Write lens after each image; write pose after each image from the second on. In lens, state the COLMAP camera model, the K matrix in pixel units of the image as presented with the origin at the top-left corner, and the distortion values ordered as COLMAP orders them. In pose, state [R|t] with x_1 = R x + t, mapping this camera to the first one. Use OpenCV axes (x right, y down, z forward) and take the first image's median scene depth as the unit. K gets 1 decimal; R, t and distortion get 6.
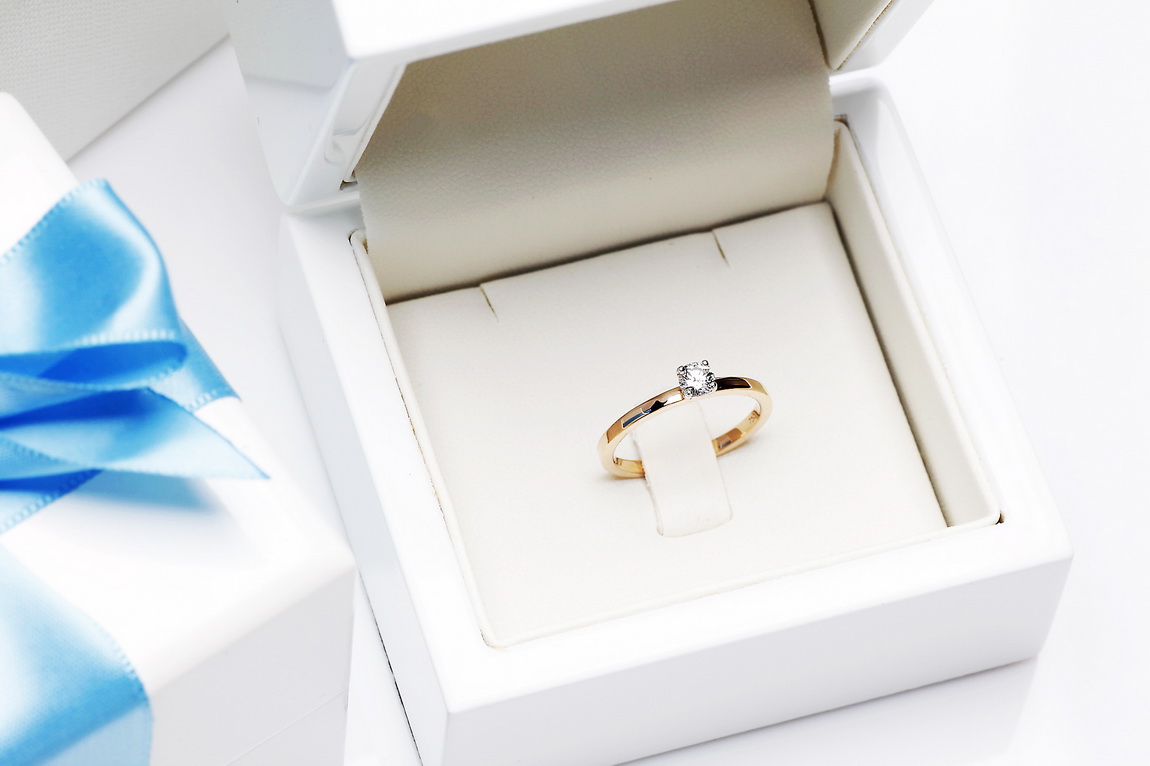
lens RADIAL K [[5021.2, 0, 575.0], [0, 5021.2, 383.0], [0, 0, 1]] dist [-0.105919, 11.126884]
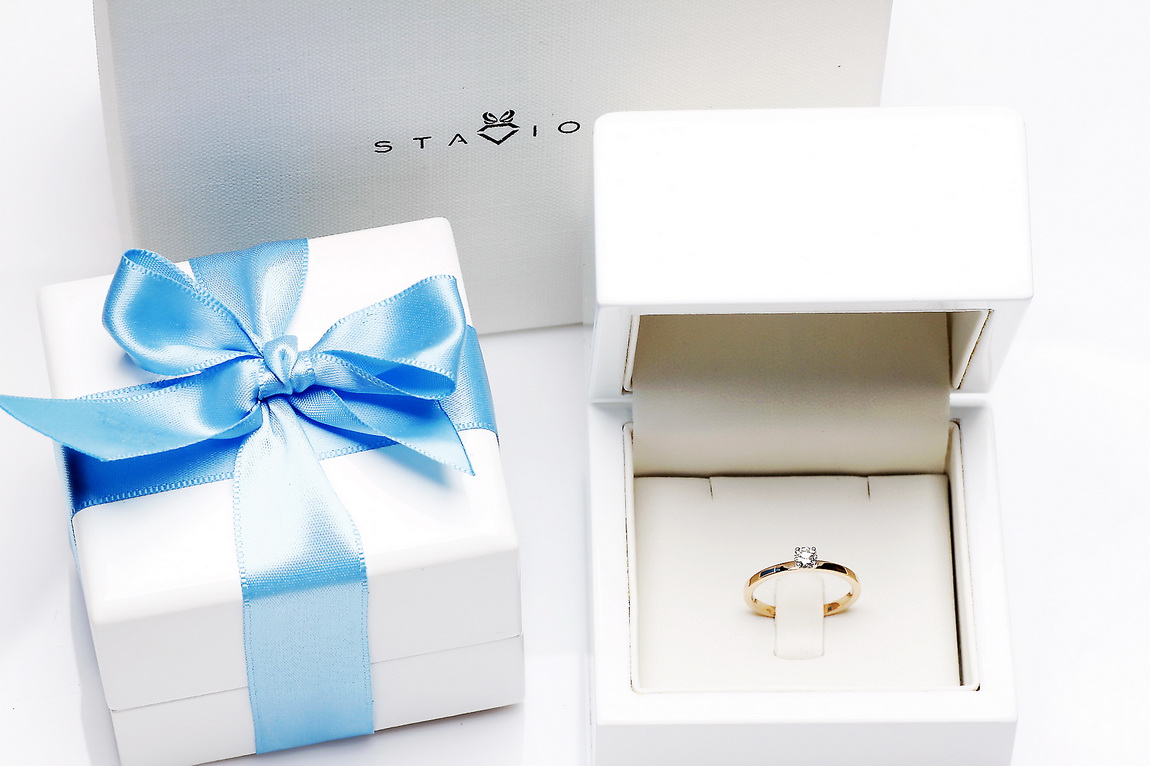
lens RADIAL K [[4783.0, 0, 575.0], [0, 4783.0, 383.0], [0, 0, 1]] dist [0.038509, 4.005019]
pose [[0.959531, 0.209686, -0.187971, 0.217651], [-0.221972, 0.973936, -0.046649, 0.030845], [0.173290, 0.086485, 0.981066, -0.468740]]
